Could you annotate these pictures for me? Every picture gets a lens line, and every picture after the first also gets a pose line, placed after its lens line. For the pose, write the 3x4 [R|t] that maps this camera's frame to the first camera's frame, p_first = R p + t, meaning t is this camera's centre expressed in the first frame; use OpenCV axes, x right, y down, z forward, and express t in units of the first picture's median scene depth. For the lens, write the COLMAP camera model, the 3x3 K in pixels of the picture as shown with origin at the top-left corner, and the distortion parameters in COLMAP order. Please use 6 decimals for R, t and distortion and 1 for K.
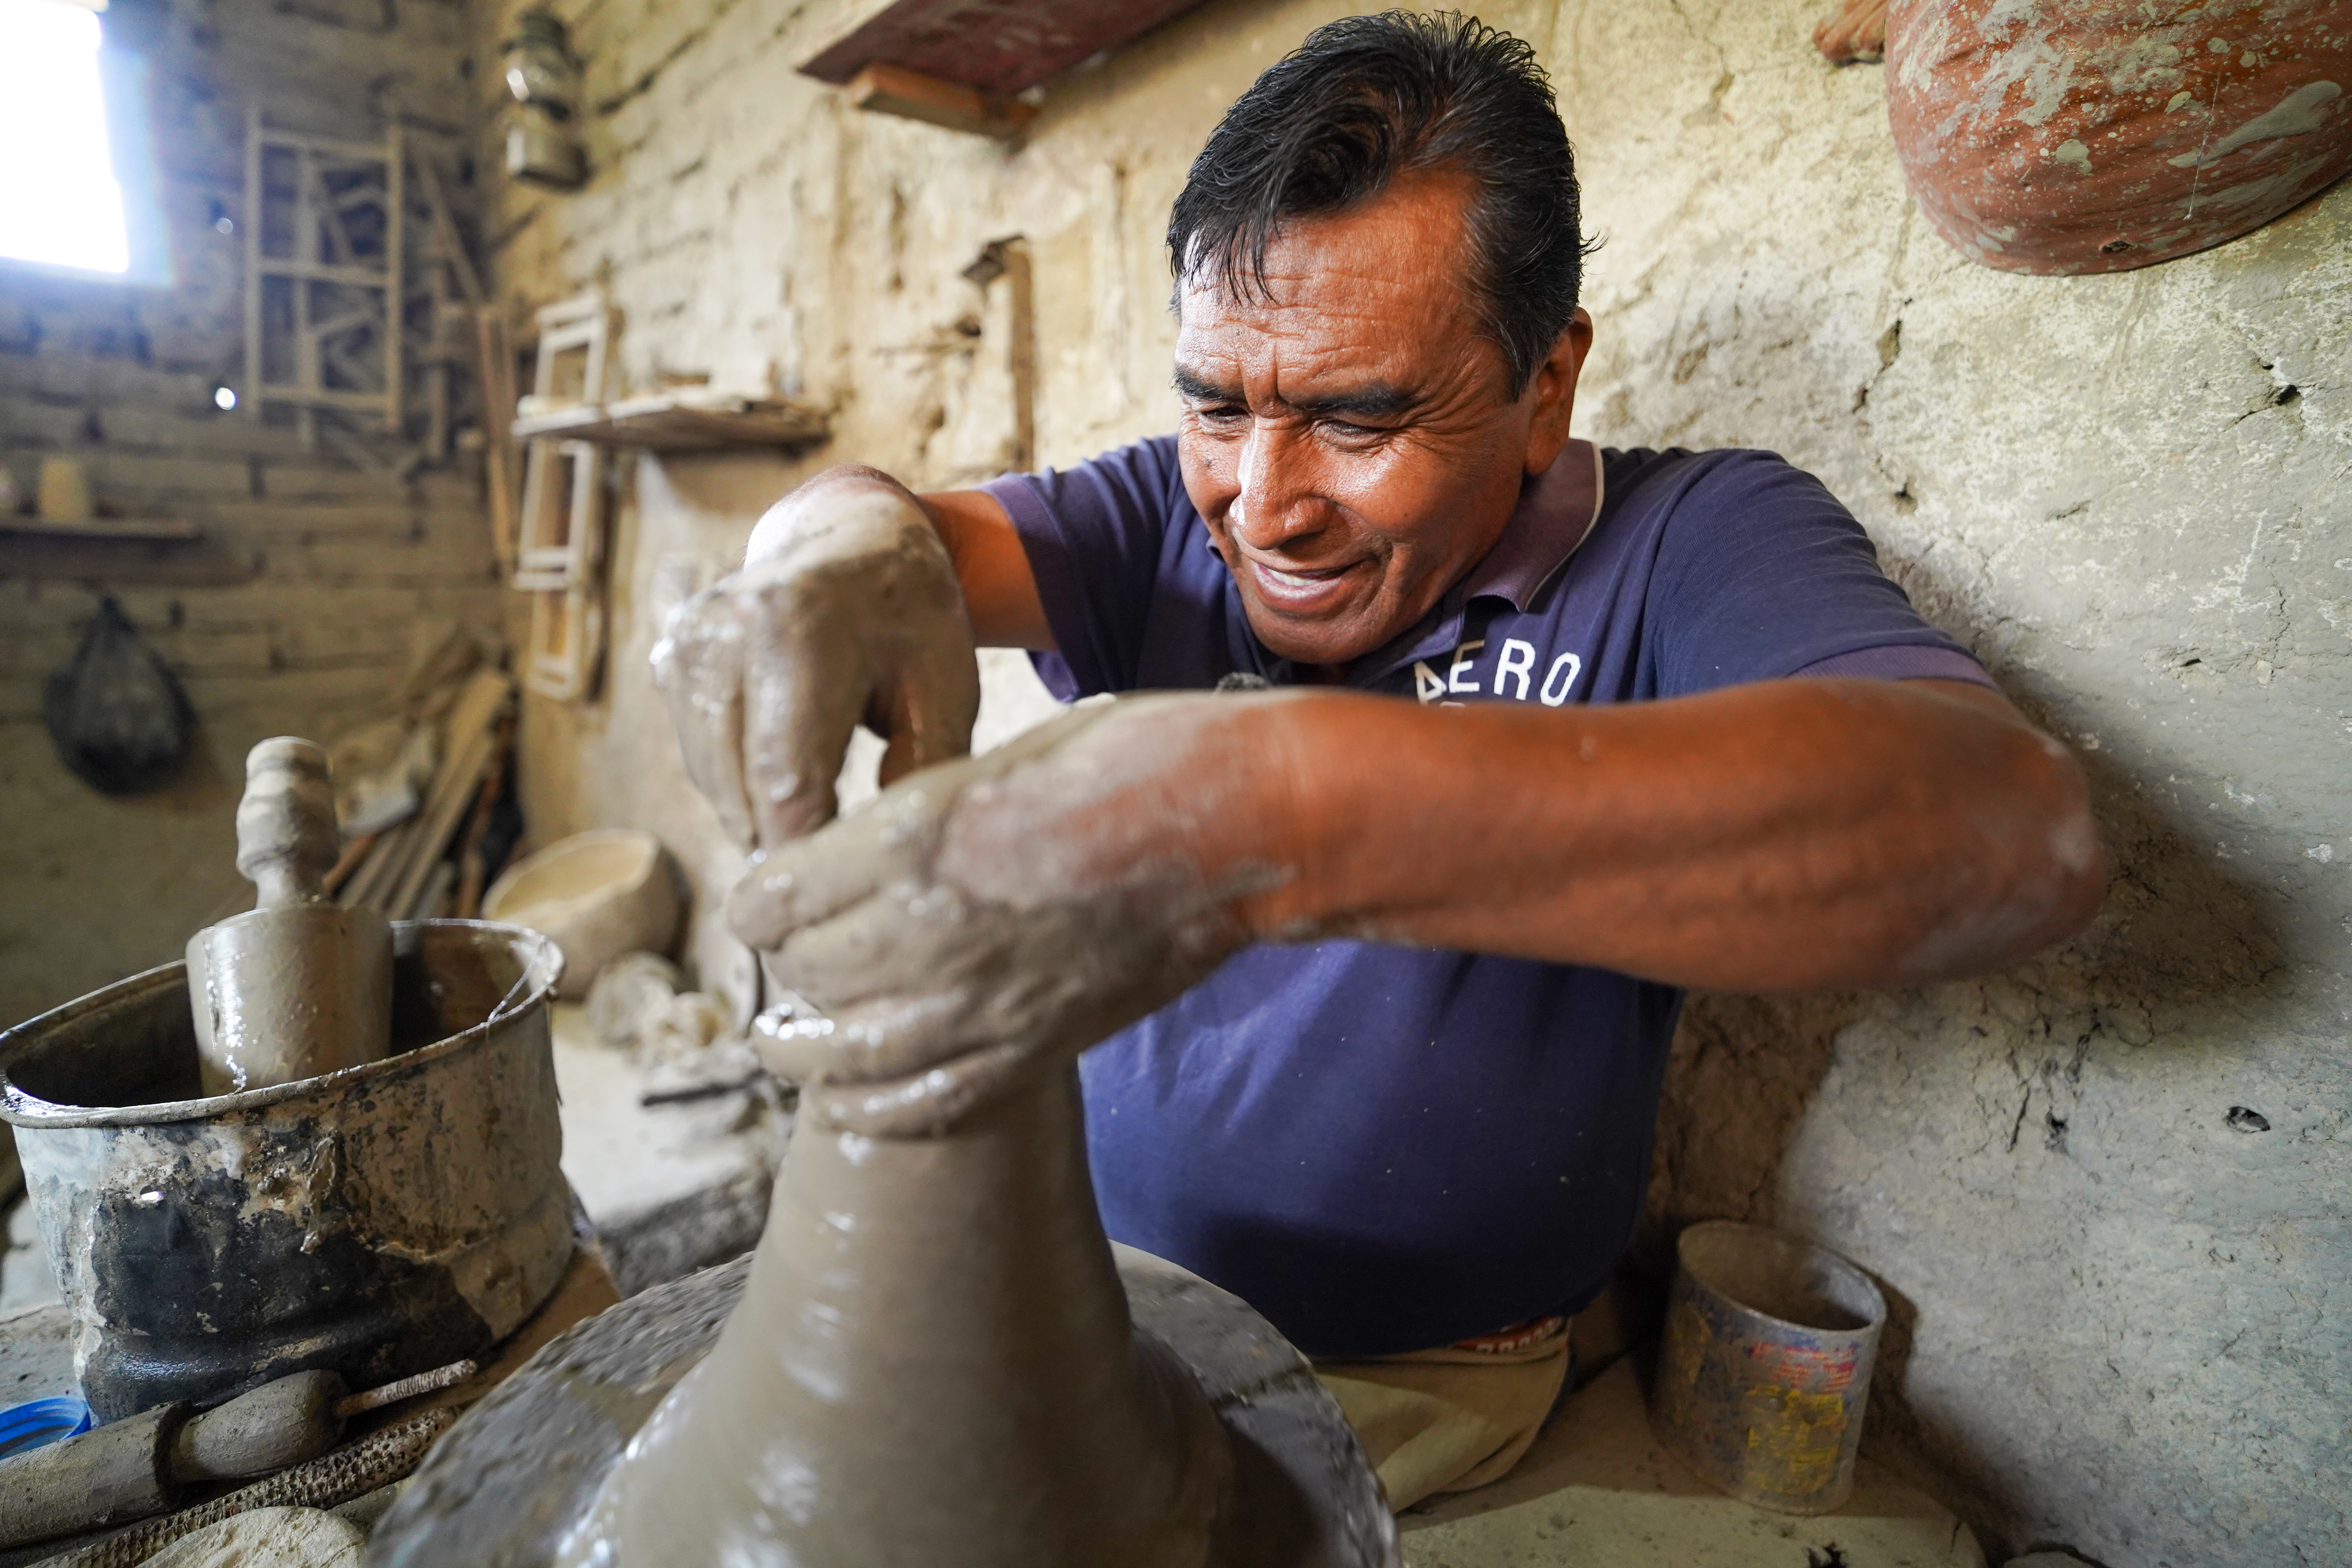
lens RADIAL K [[1096.8, 0, 1176.0], [0, 1096.8, 784.0], [0, 0, 1]] dist [-0.001040, -0.000284]
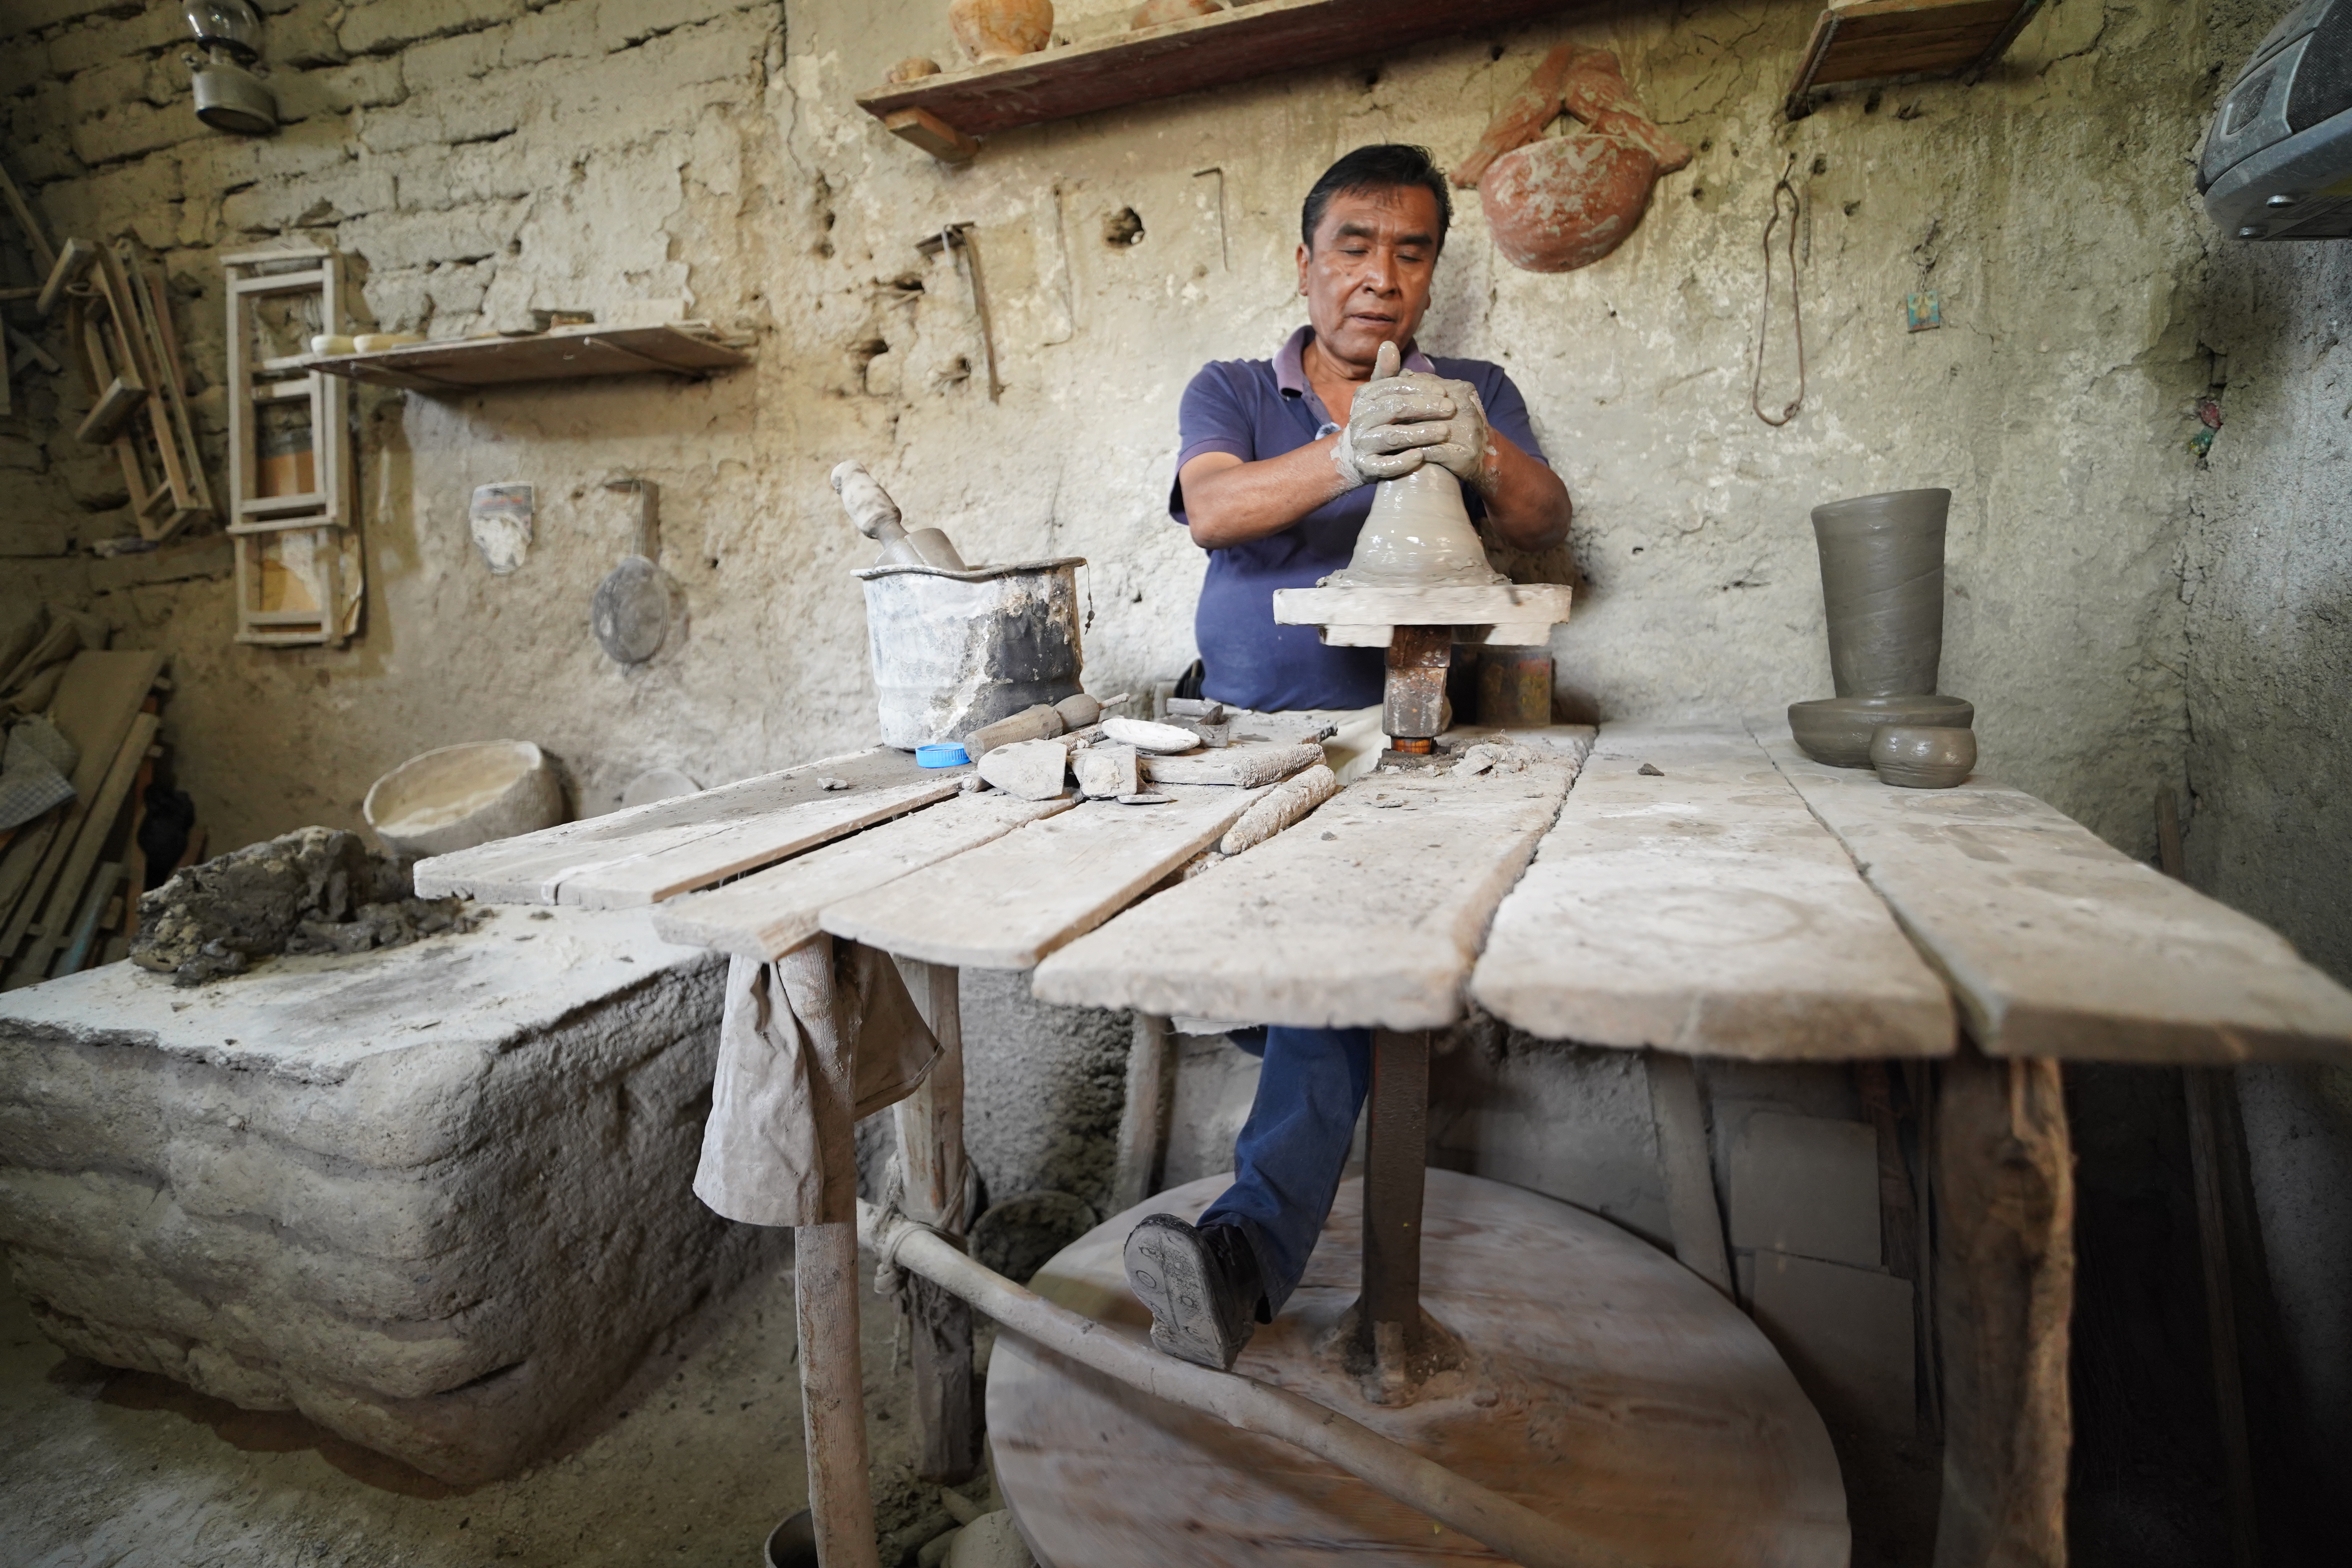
lens RADIAL K [[1096.8, 0, 1176.0], [0, 1096.8, 784.0], [0, 0, 1]] dist [-0.001040, -0.000284]
pose [[0.869212, -0.142839, 0.473358, -1.449145], [0.155746, 0.987723, 0.012061, 0.614314], [-0.469270, 0.063240, 0.880787, -0.901577]]
